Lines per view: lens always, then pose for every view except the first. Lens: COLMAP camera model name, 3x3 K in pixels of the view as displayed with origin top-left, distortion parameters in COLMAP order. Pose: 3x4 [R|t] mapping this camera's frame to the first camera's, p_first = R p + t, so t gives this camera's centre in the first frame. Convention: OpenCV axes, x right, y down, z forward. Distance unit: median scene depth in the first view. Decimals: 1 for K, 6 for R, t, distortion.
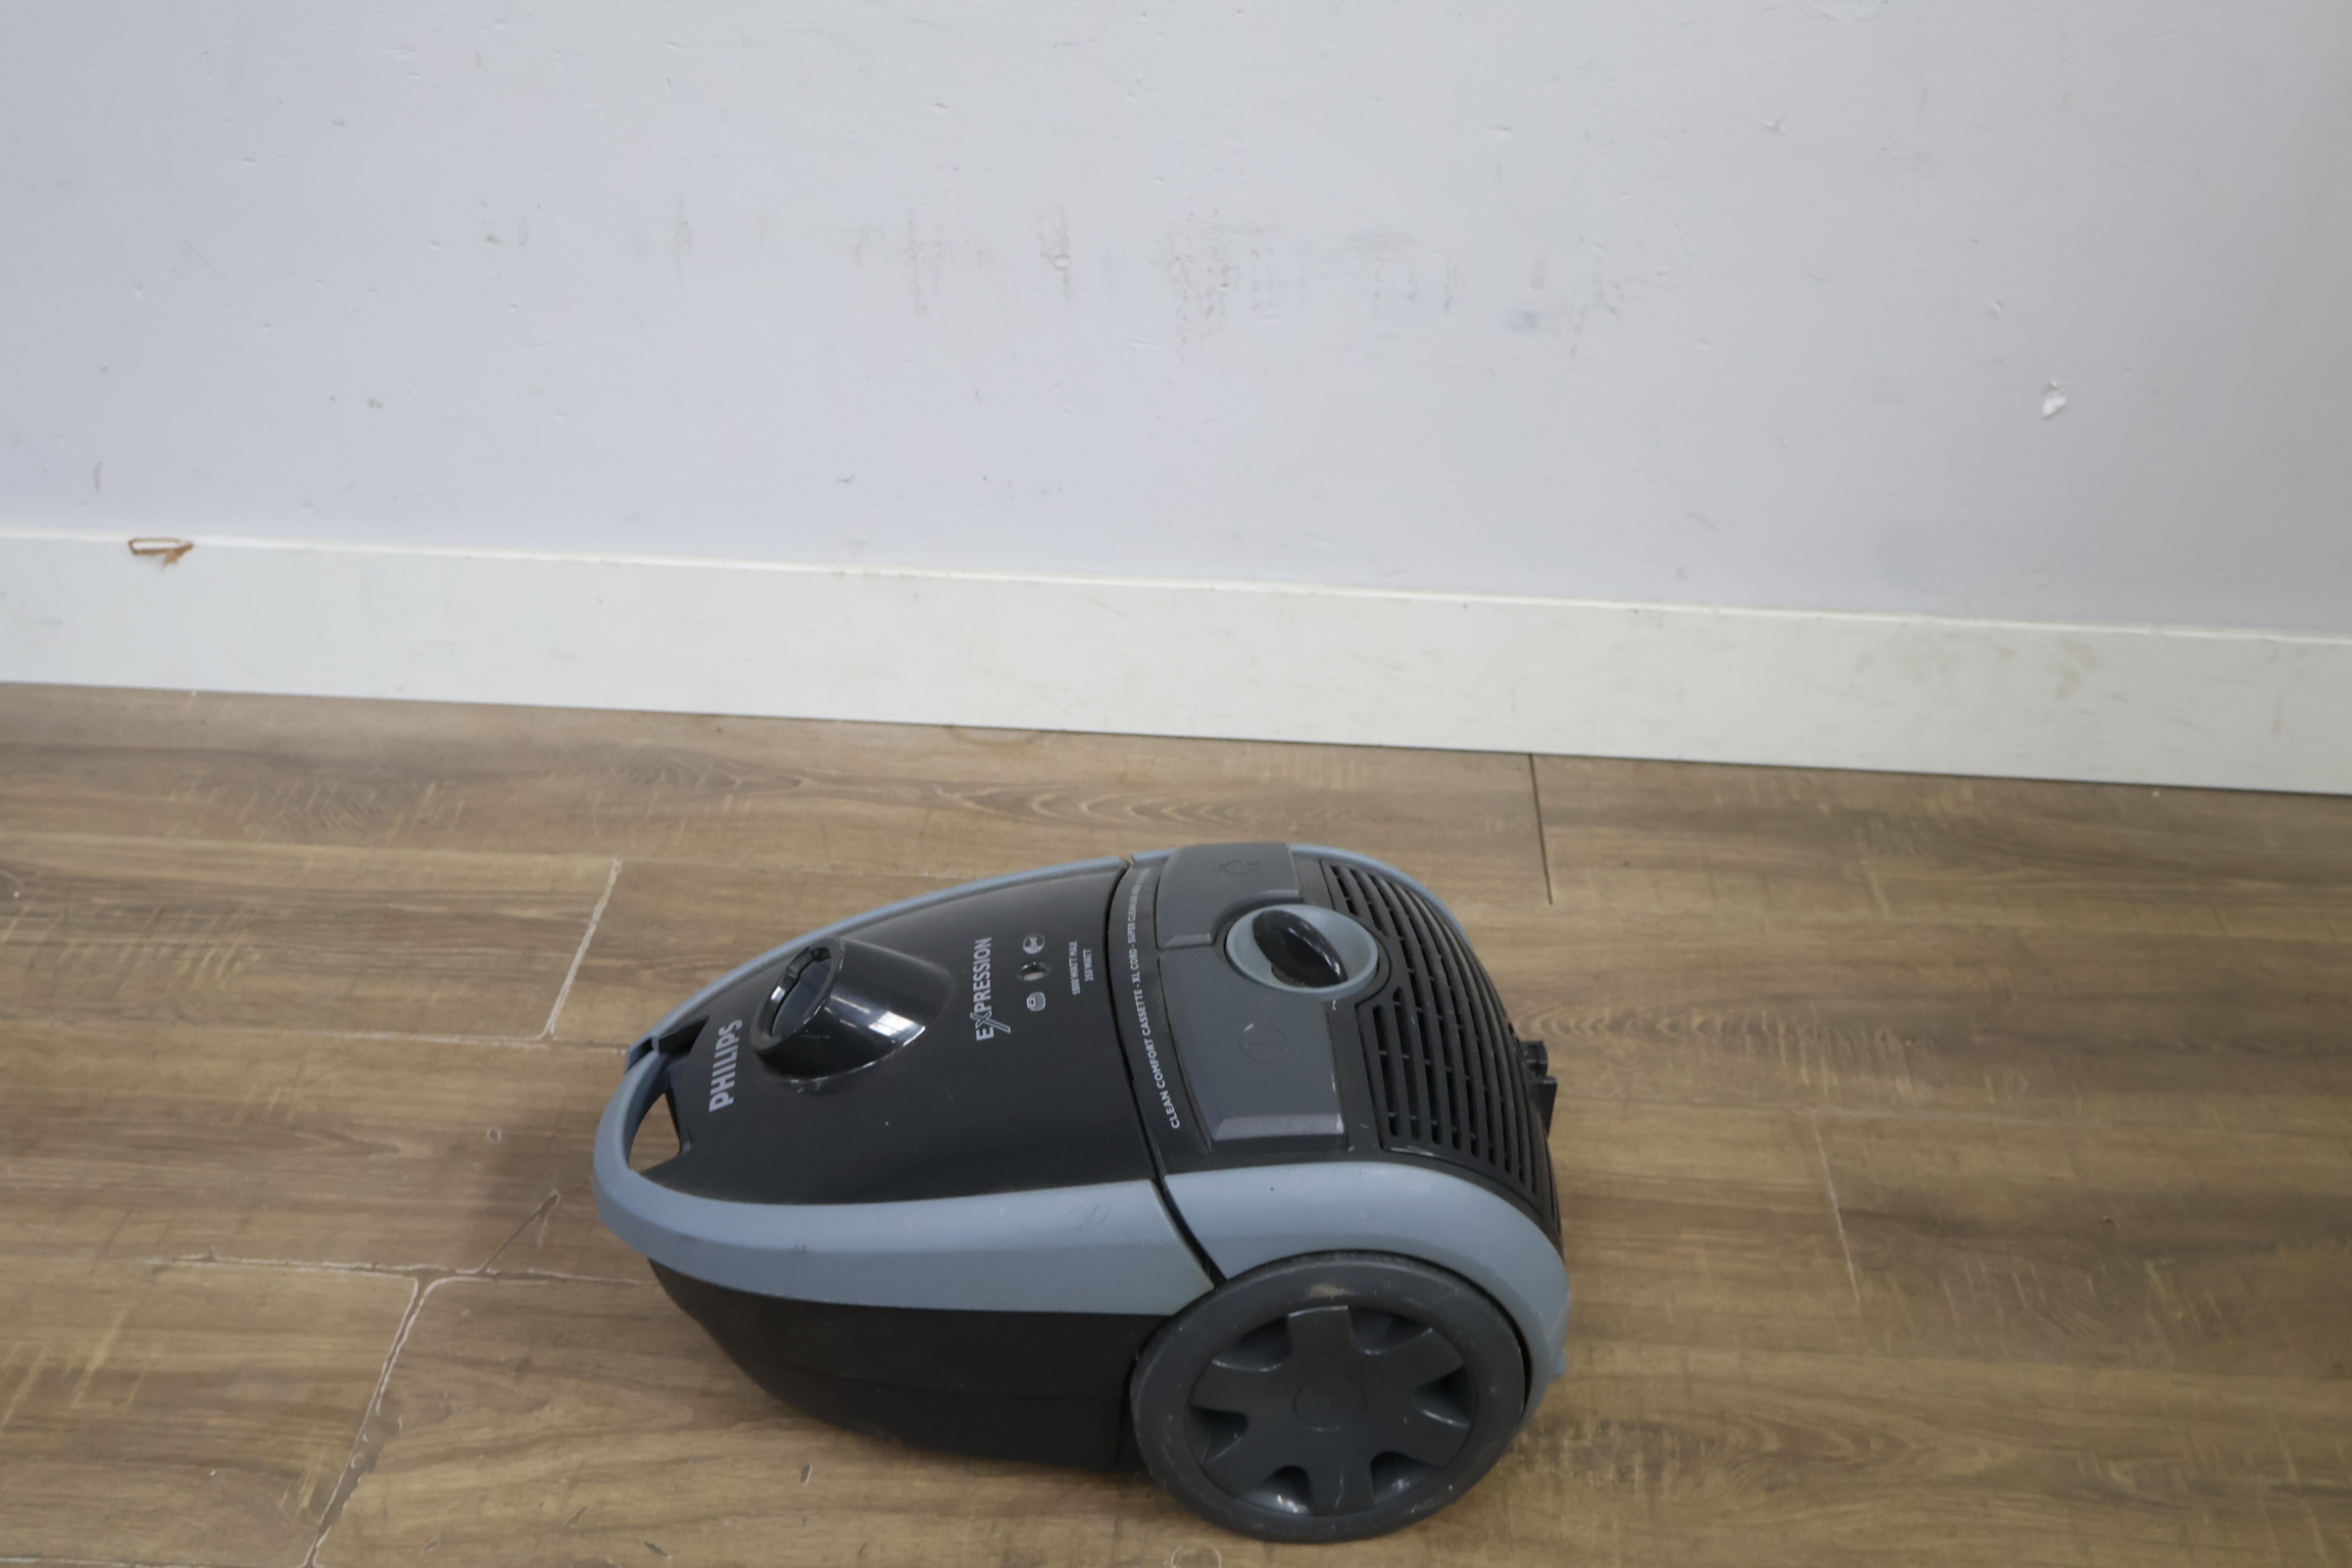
lens RADIAL K [[2613.8, 0, 1170.8], [0, 2613.8, 787.8], [0, 0, 1]] dist [-0.004996, 0.000000]
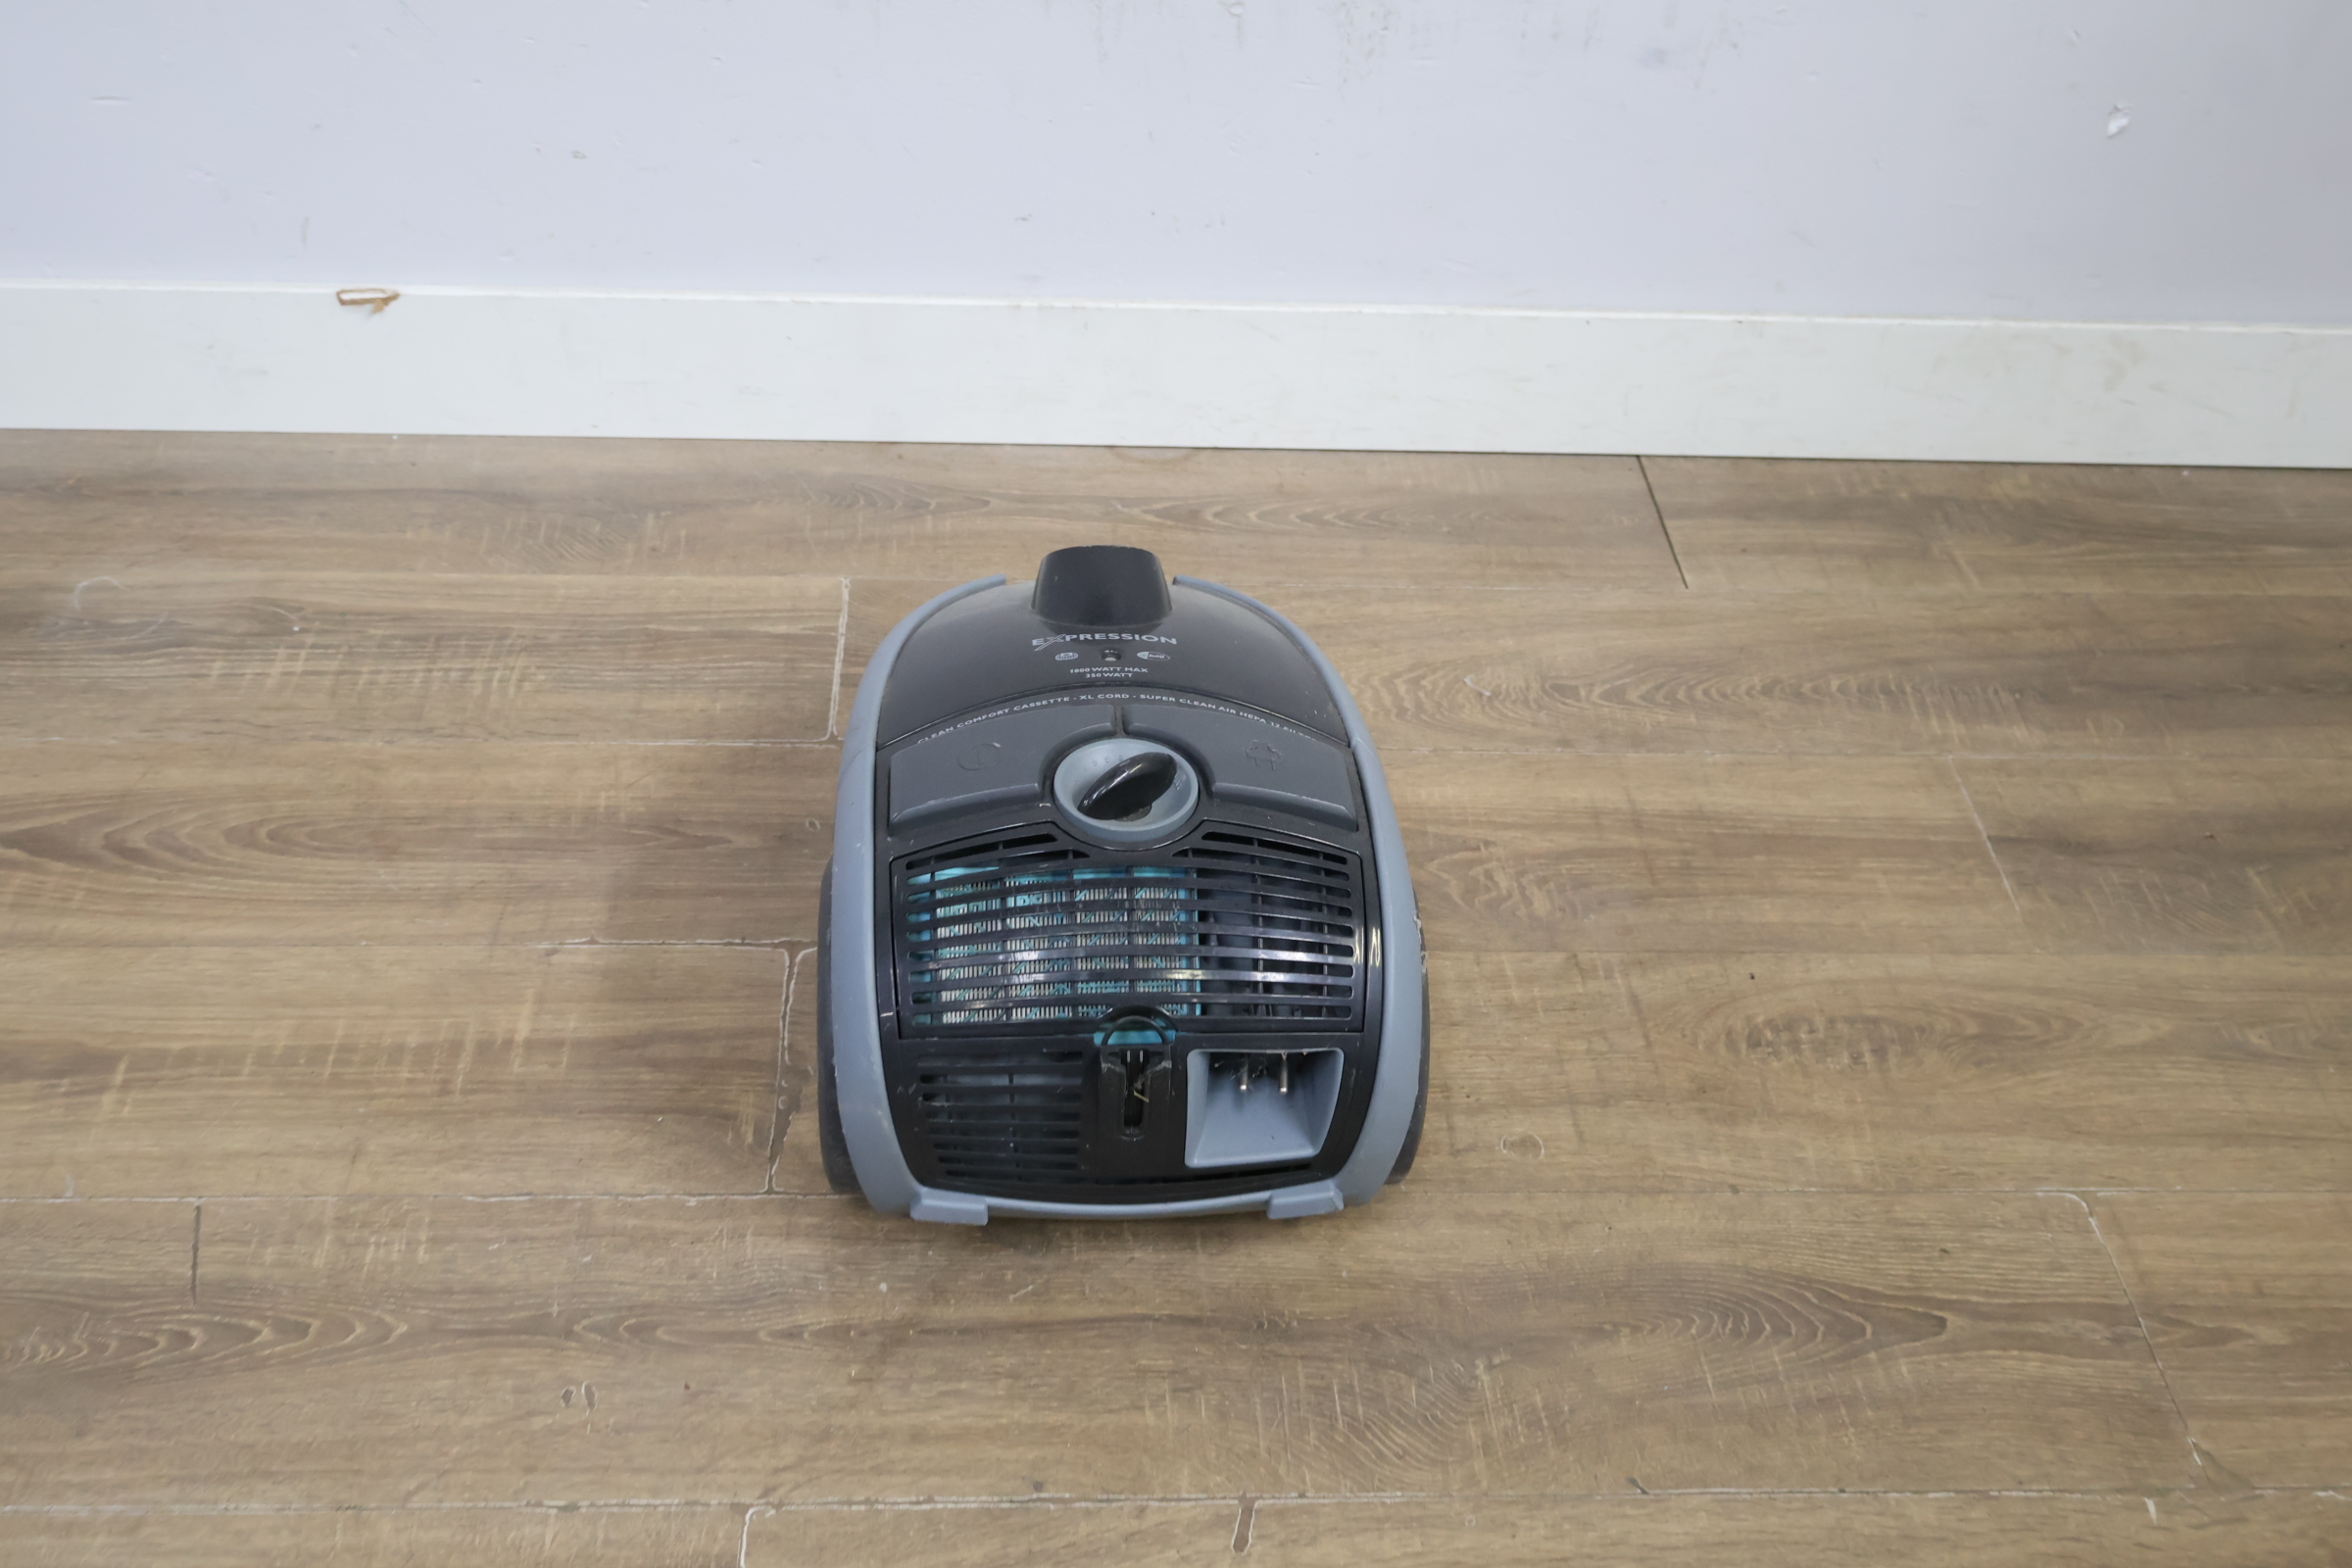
lens RADIAL K [[2613.8, 0, 1165.0], [0, 2613.8, 782.0], [0, 0, 1]] dist [-0.004996, 0.000000]
pose [[0.995368, -0.041900, 0.086532, -0.188066], [0.032980, 0.994232, 0.102057, 0.005700], [-0.090309, -0.098730, 0.991008, -0.105395]]
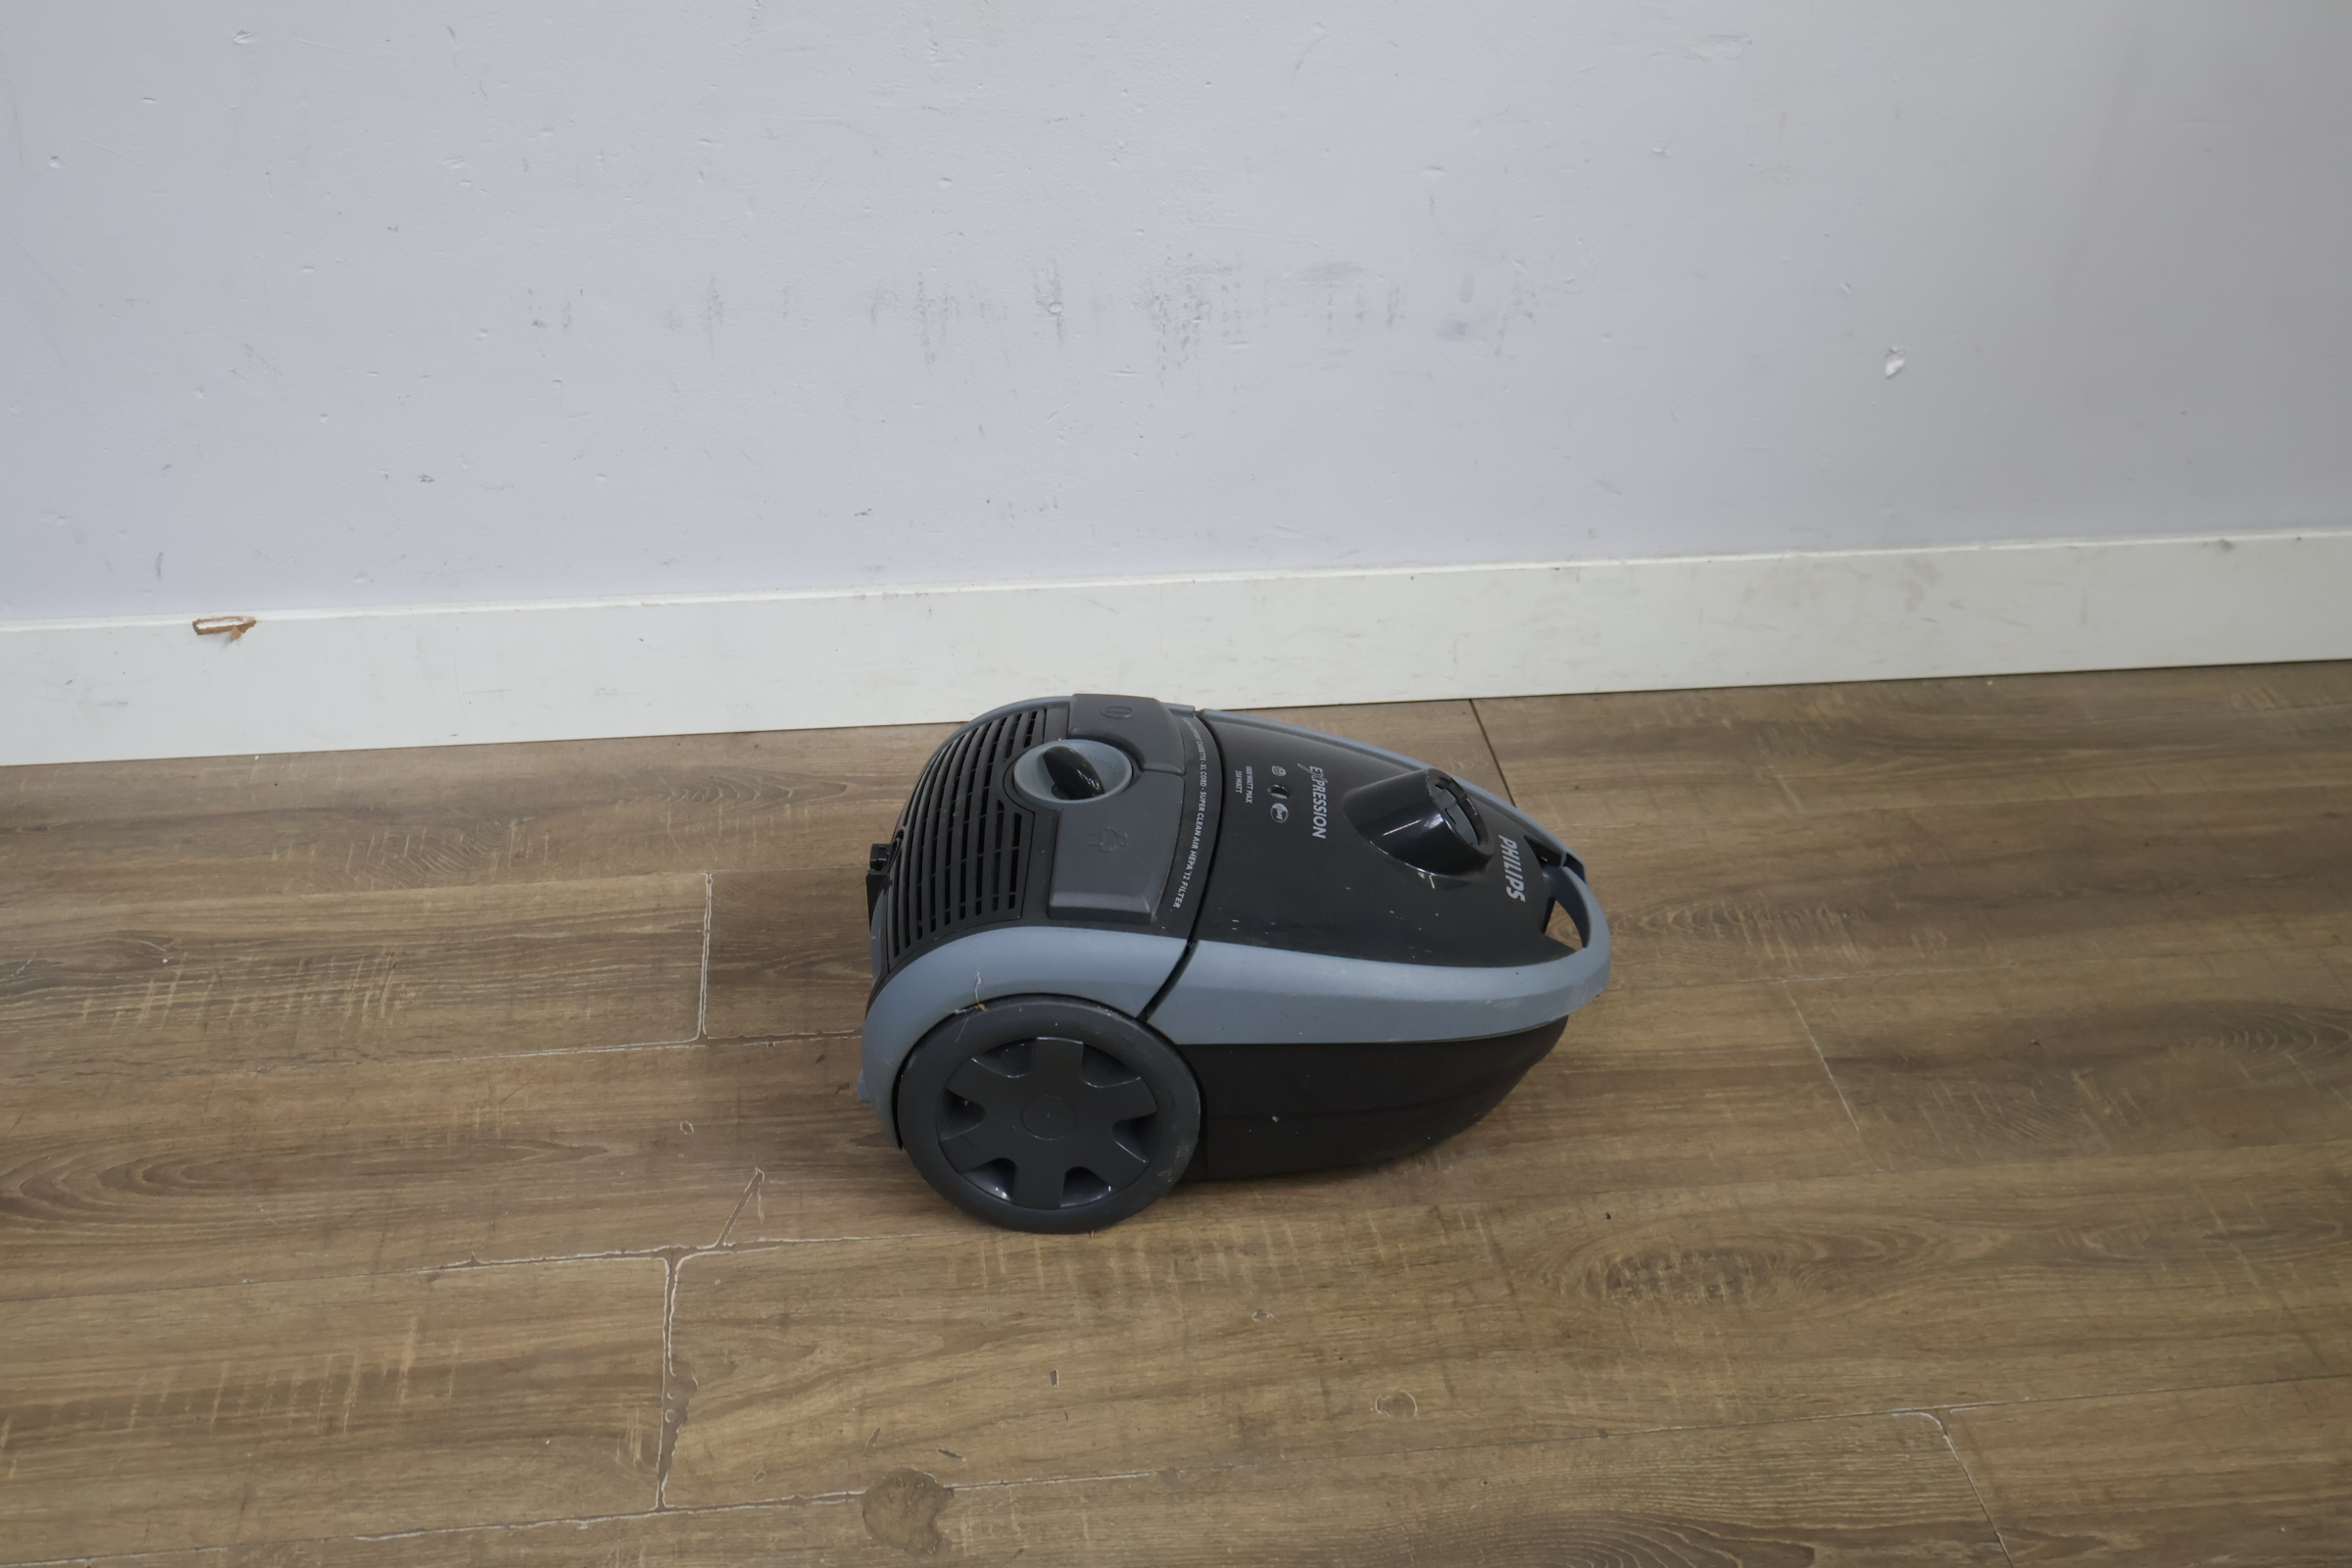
lens RADIAL K [[2613.8, 0, 1169.9], [0, 2613.8, 767.8], [0, 0, 1]] dist [-0.004996, 0.000000]
pose [[0.985741, -0.096975, 0.137514, -0.177010], [0.094015, 0.995180, 0.027877, -0.031399], [-0.139555, -0.014551, 0.990107, -0.137580]]
